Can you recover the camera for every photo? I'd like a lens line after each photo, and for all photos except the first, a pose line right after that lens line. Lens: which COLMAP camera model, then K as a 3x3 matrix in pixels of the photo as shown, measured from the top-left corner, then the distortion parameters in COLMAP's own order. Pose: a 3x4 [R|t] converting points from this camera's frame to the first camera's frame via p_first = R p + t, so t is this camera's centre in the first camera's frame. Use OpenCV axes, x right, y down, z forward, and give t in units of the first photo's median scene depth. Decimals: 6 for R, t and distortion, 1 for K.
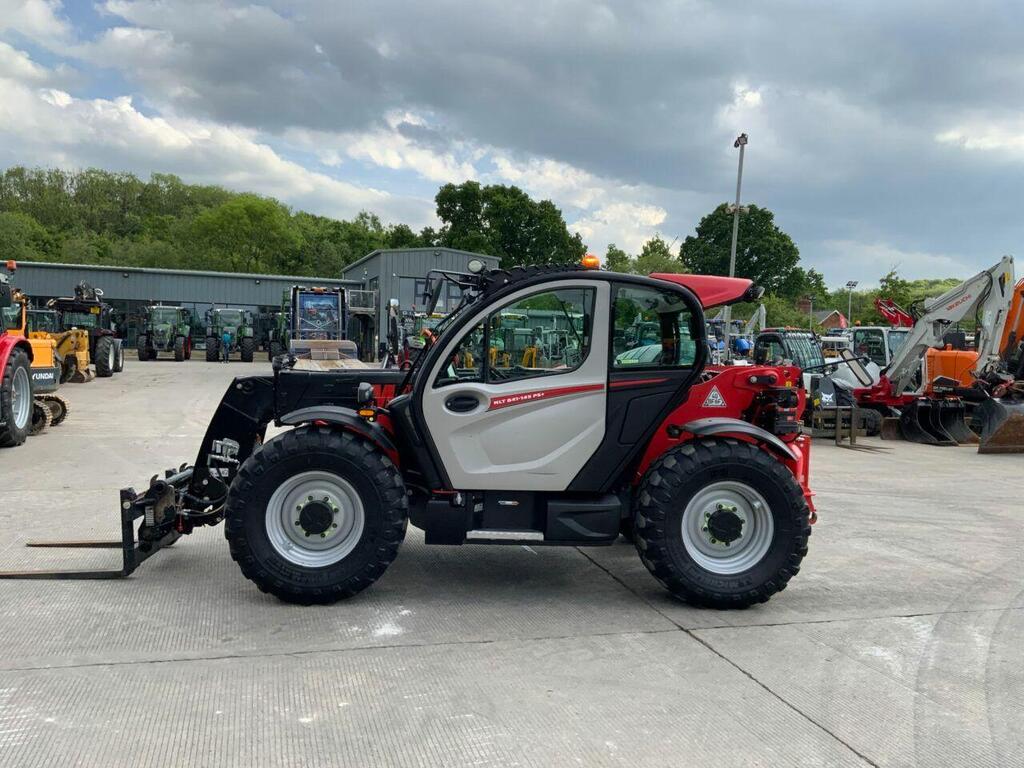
lens RADIAL K [[845.4, 0, 503.9], [0, 845.4, 393.9], [0, 0, 1]] dist [0.068641, -0.126829]
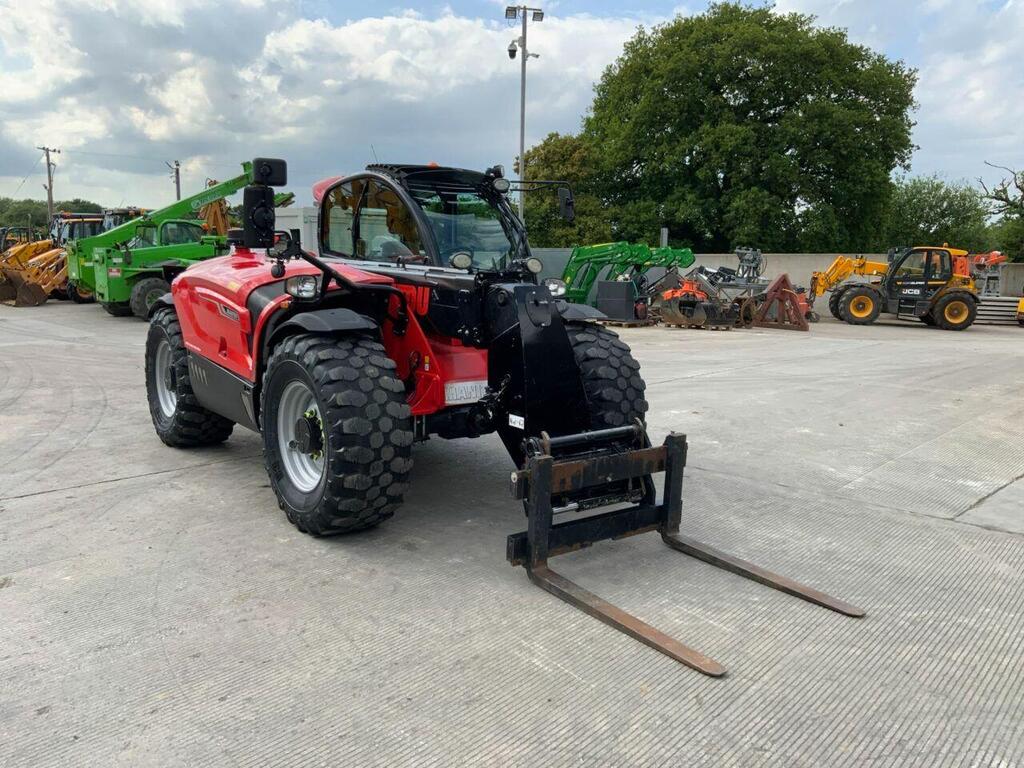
lens RADIAL K [[845.4, 0, 503.8], [0, 845.4, 398.5], [0, 0, 1]] dist [0.068641, -0.126829]
pose [[-0.536839, -0.174529, 0.825435, -0.291228], [0.017884, 0.975796, 0.217952, -0.027124], [-0.843495, 0.131767, -0.520724, 0.450858]]
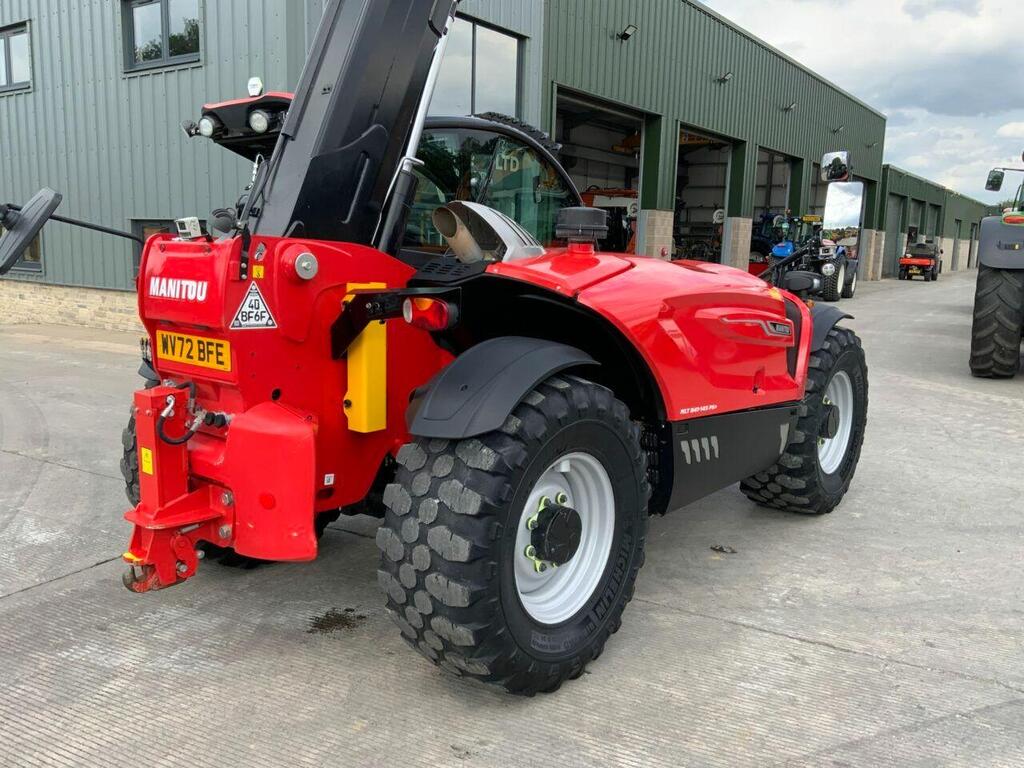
lens RADIAL K [[845.4, 0, 510.5], [0, 845.4, 387.7], [0, 0, 1]] dist [0.068641, -0.126829]
pose [[-0.689140, 0.084820, -0.719646, 0.179865], [-0.073394, 0.979848, 0.185771, -0.016386], [0.720901, 0.180840, -0.669028, 0.474993]]
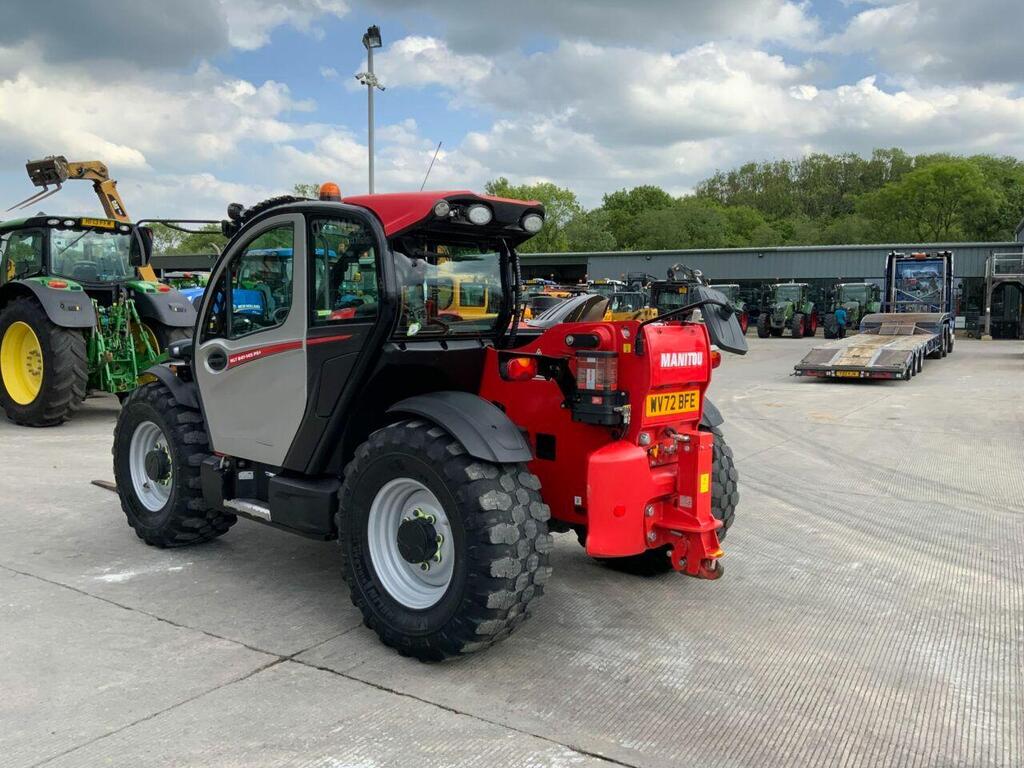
lens RADIAL K [[845.4, 0, 510.8], [0, 845.4, 376.8], [0, 0, 1]] dist [0.068641, -0.126829]
pose [[0.687794, 0.034843, -0.725070, 0.233191], [-0.032123, 0.999330, 0.017551, 0.000478], [0.725195, 0.011220, 0.688452, 0.157972]]
